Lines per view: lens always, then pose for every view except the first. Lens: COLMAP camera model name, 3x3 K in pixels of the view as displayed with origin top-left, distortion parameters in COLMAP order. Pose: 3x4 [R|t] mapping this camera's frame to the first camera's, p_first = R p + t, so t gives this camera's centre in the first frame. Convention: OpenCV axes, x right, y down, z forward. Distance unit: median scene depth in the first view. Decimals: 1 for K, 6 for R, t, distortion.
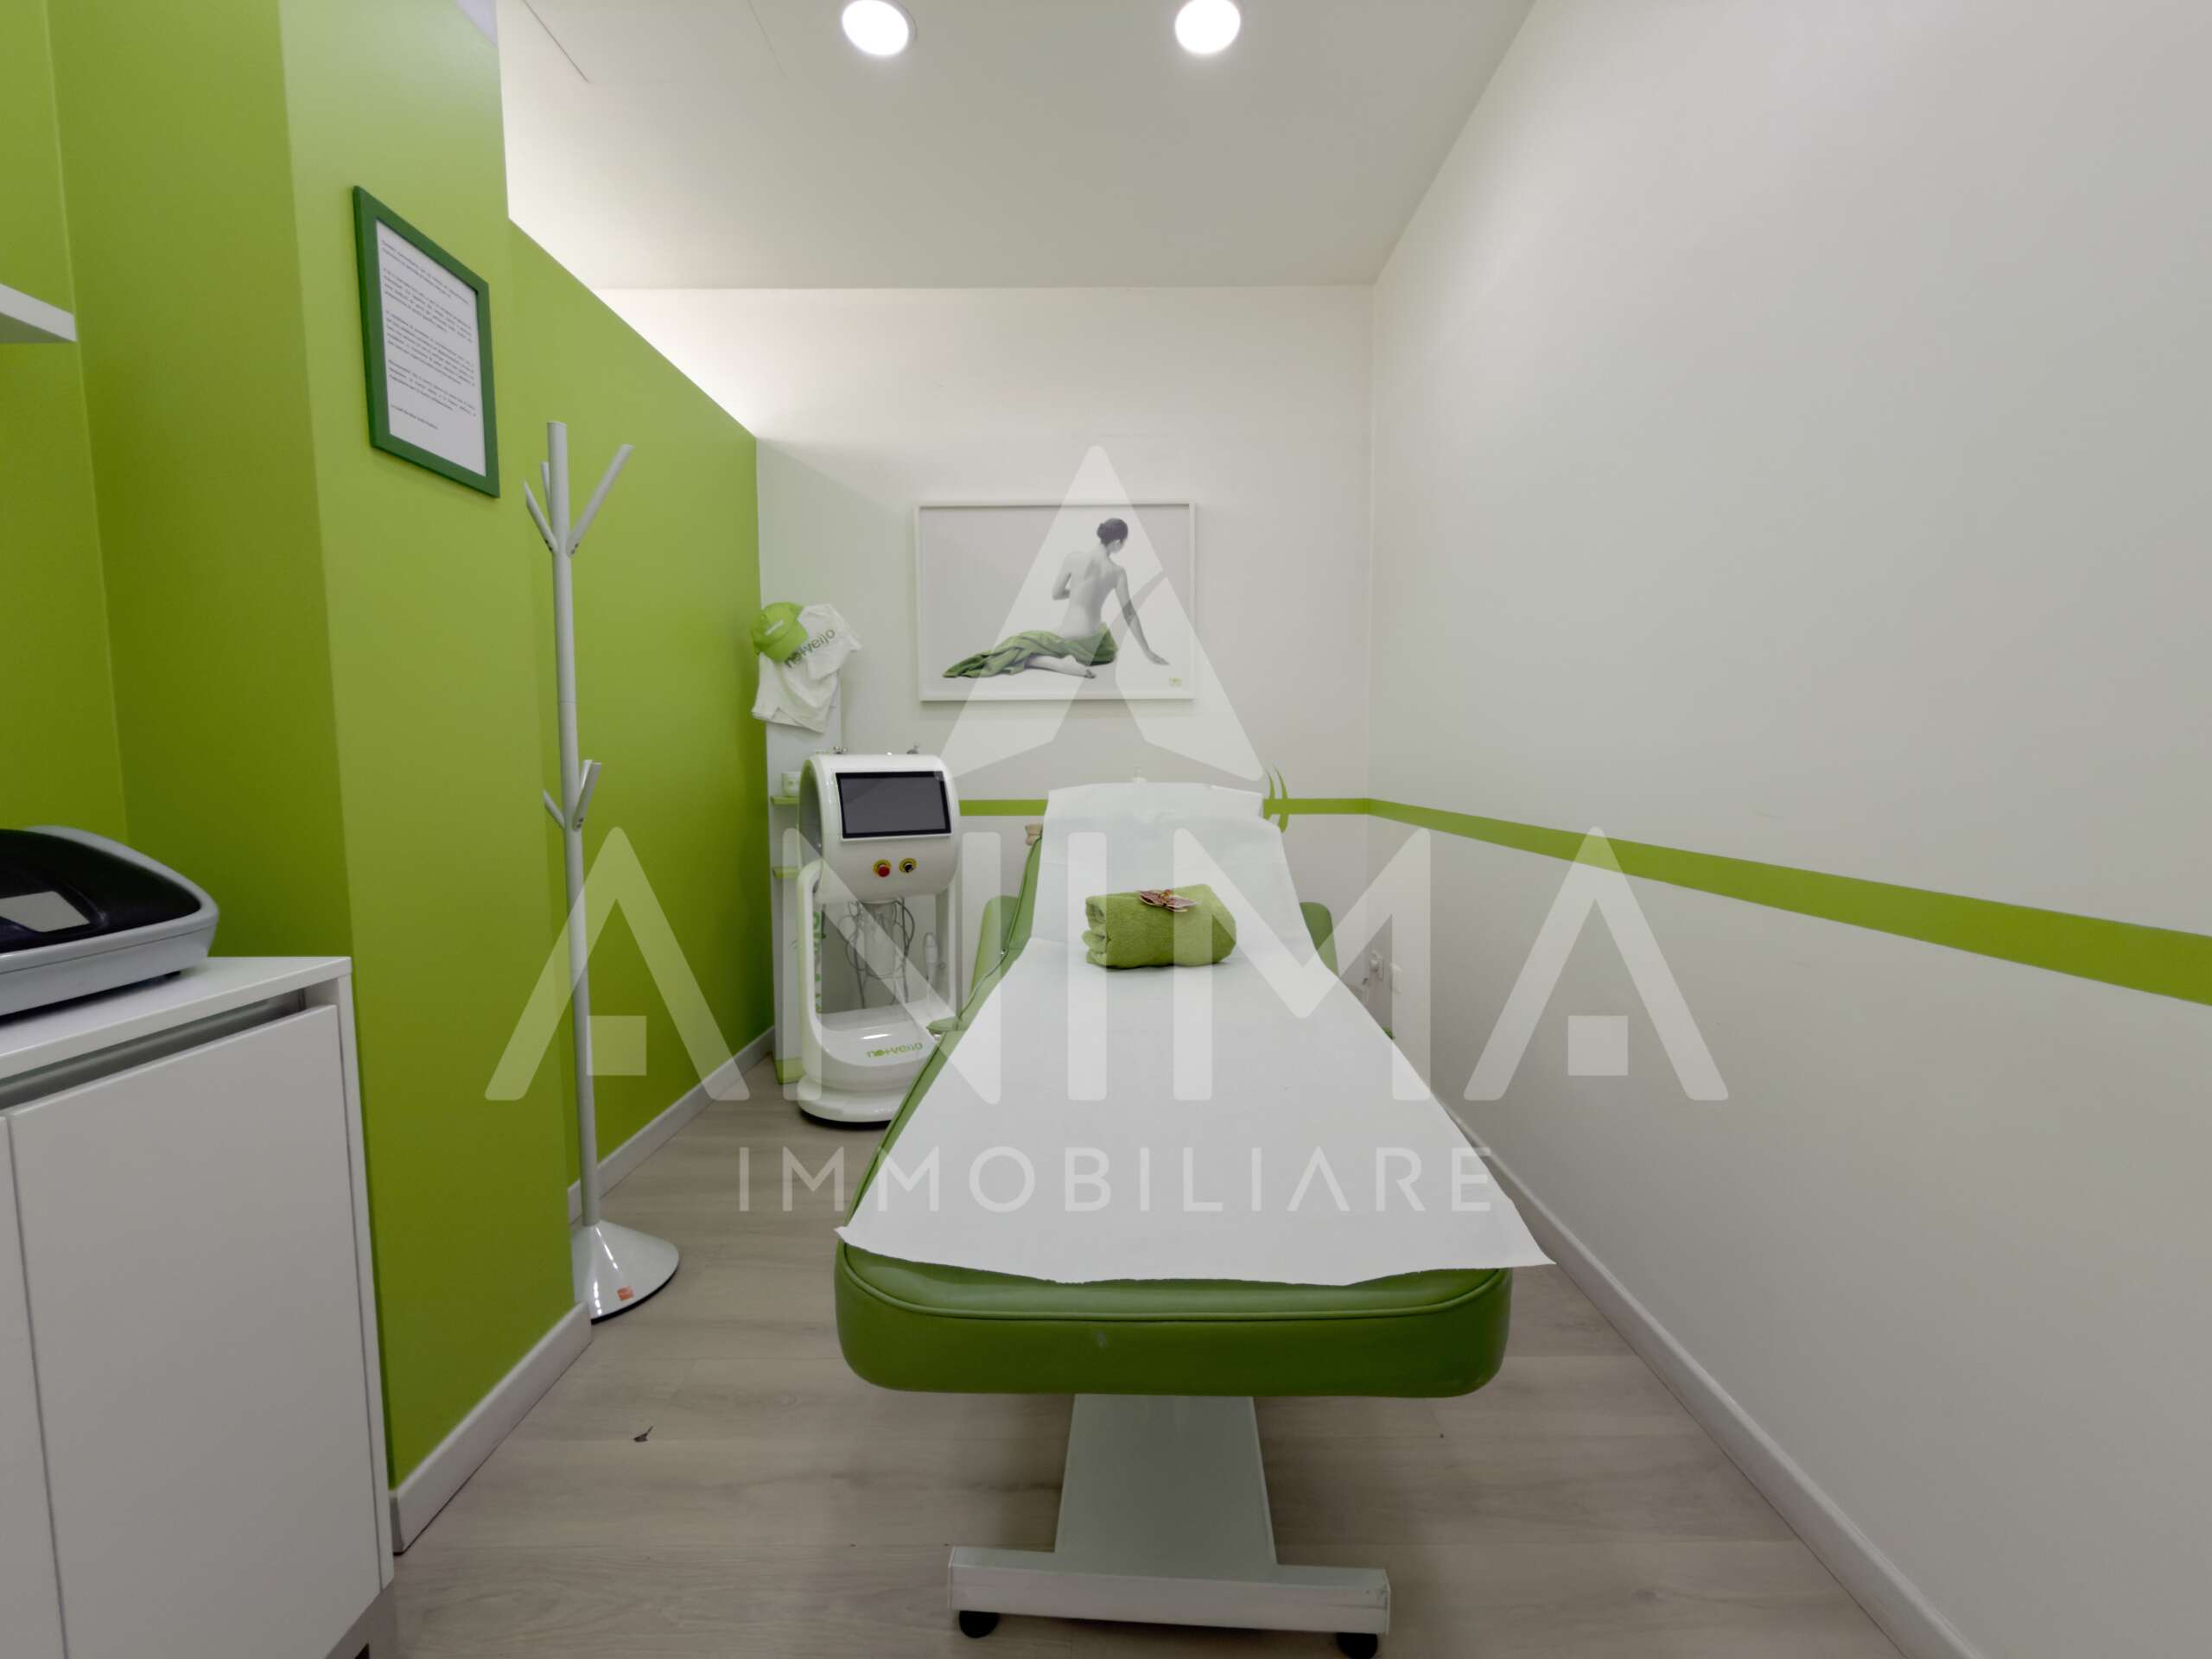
lens RADIAL K [[884.9, 0, 1113.4], [0, 884.9, 827.7], [0, 0, 1]] dist [-0.000147, 0.000220]
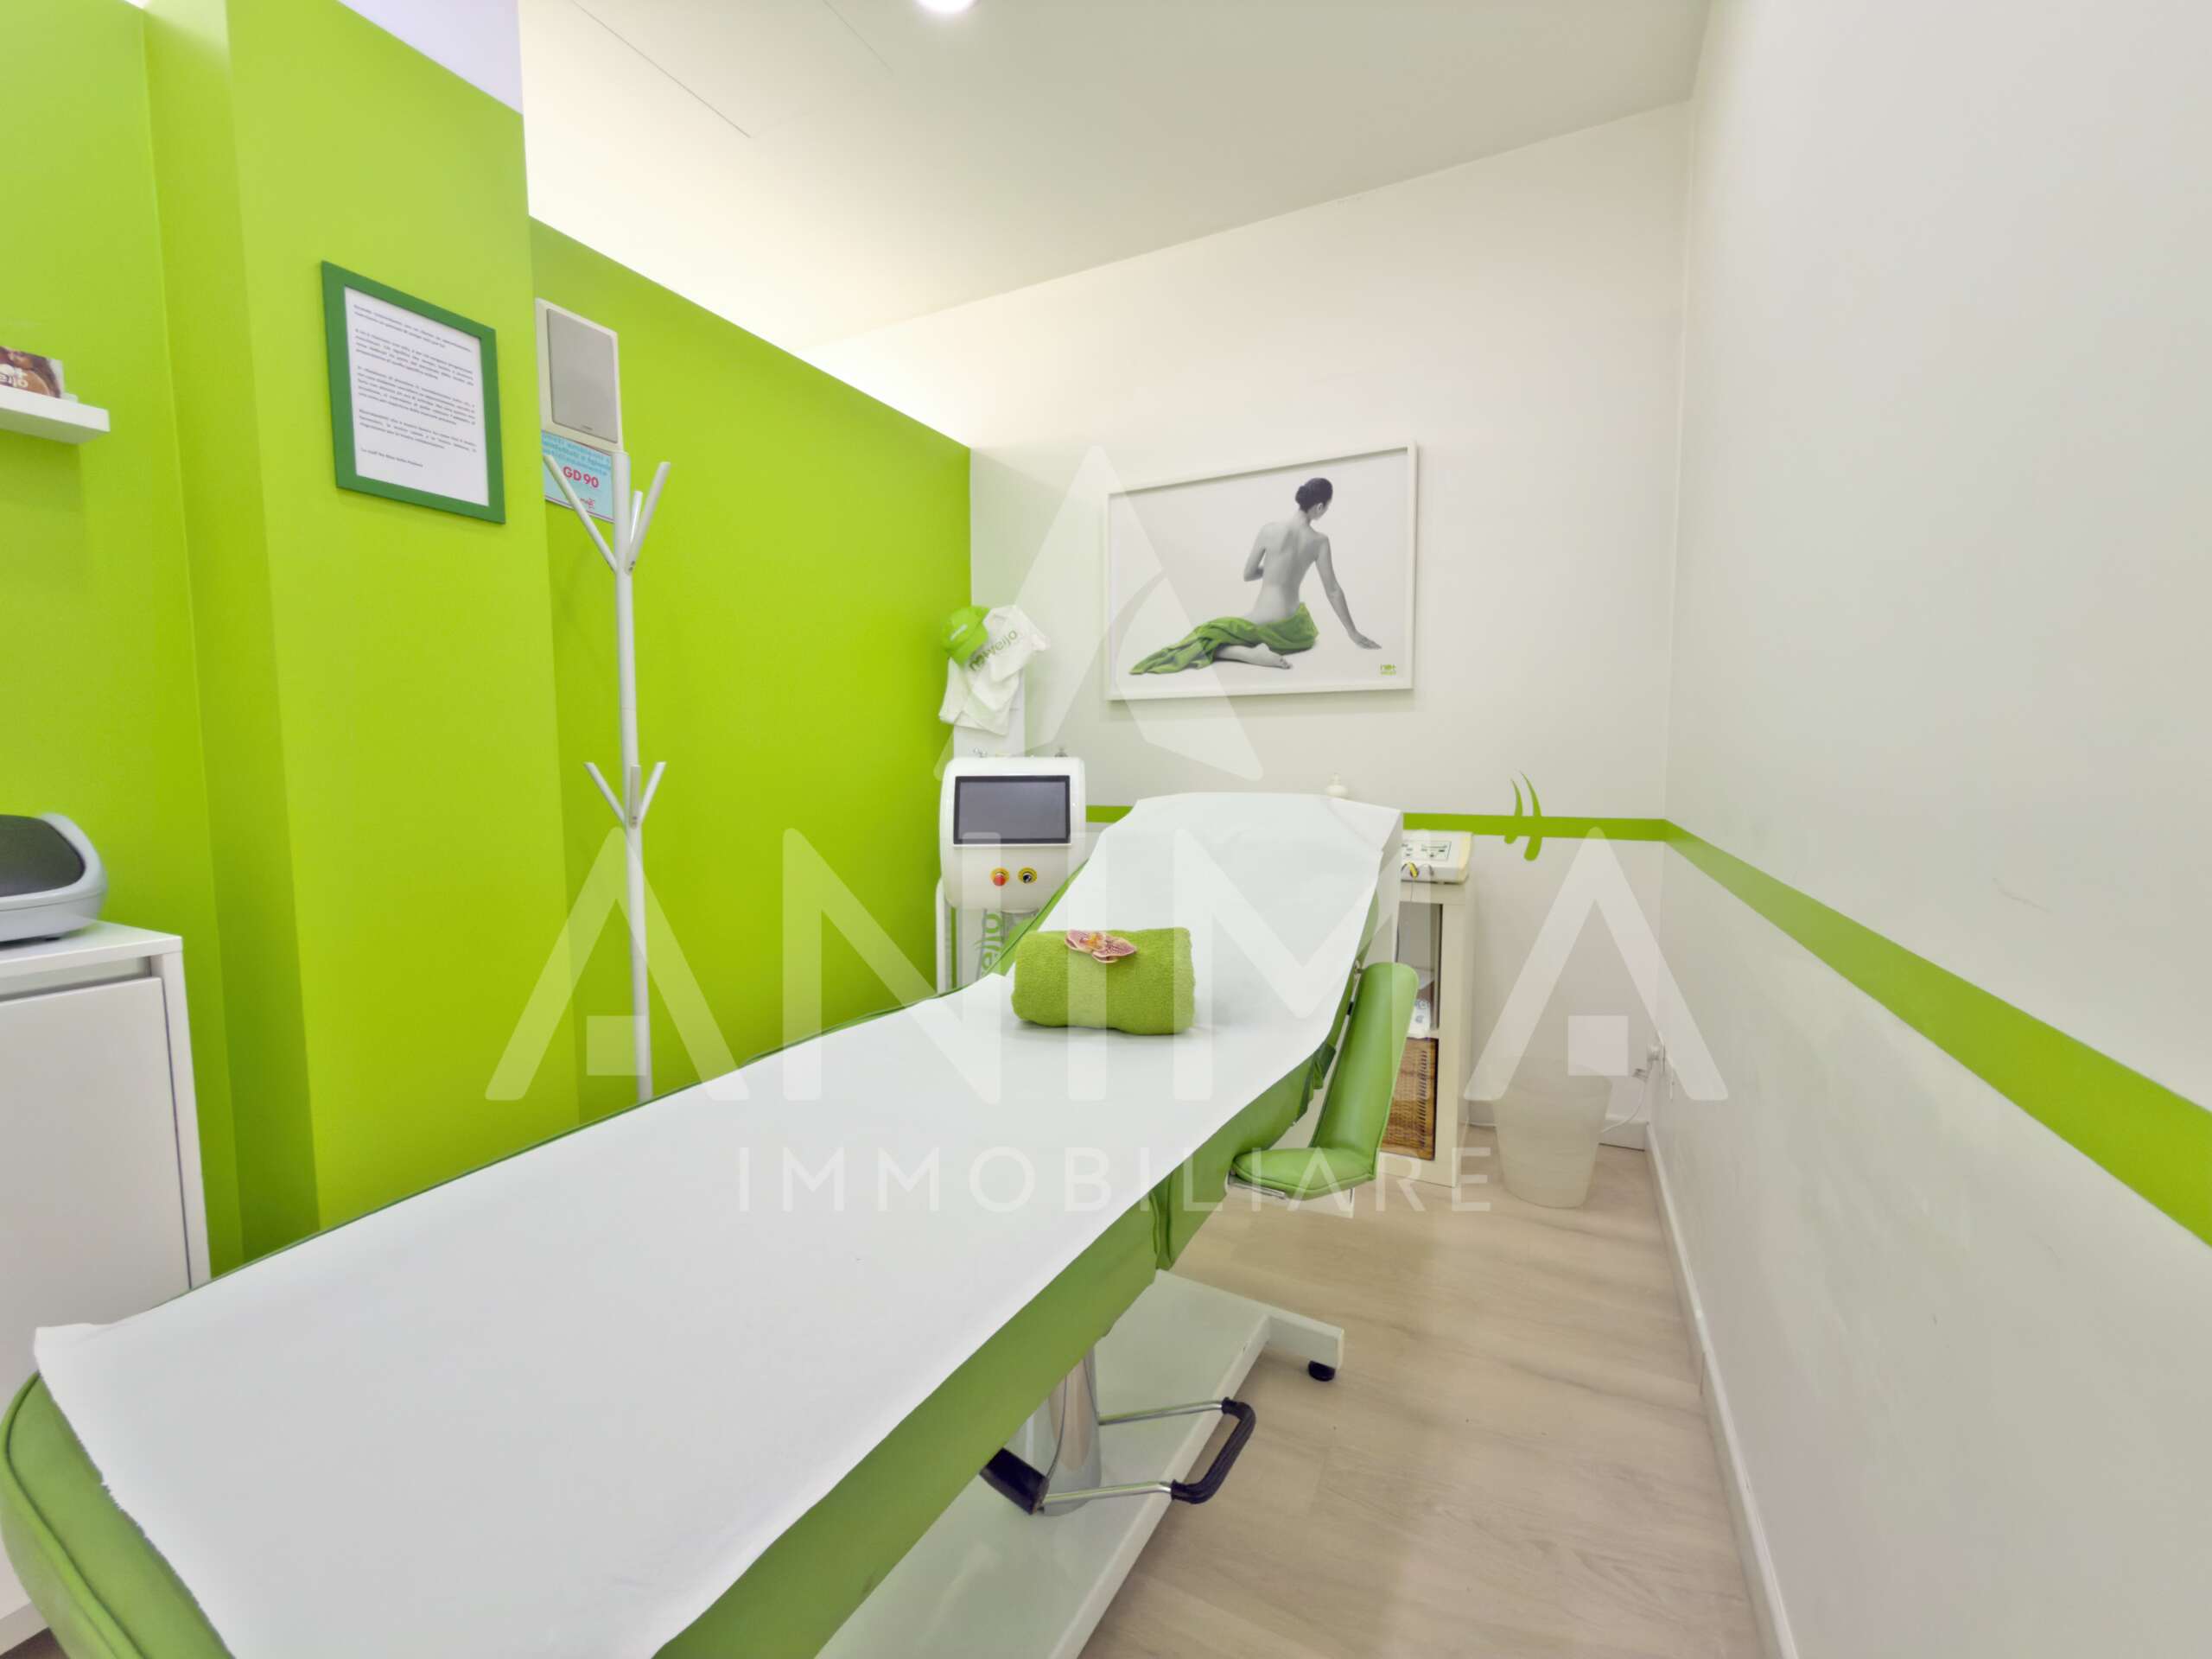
lens RADIAL K [[884.9, 0, 1101.7], [0, 884.9, 830.5], [0, 0, 1]] dist [-0.000147, 0.000220]
pose [[0.892375, 0.038858, -0.449619, 0.221295], [-0.038689, 0.999205, 0.009566, -0.014425], [0.449633, 0.008859, 0.893169, 0.164686]]
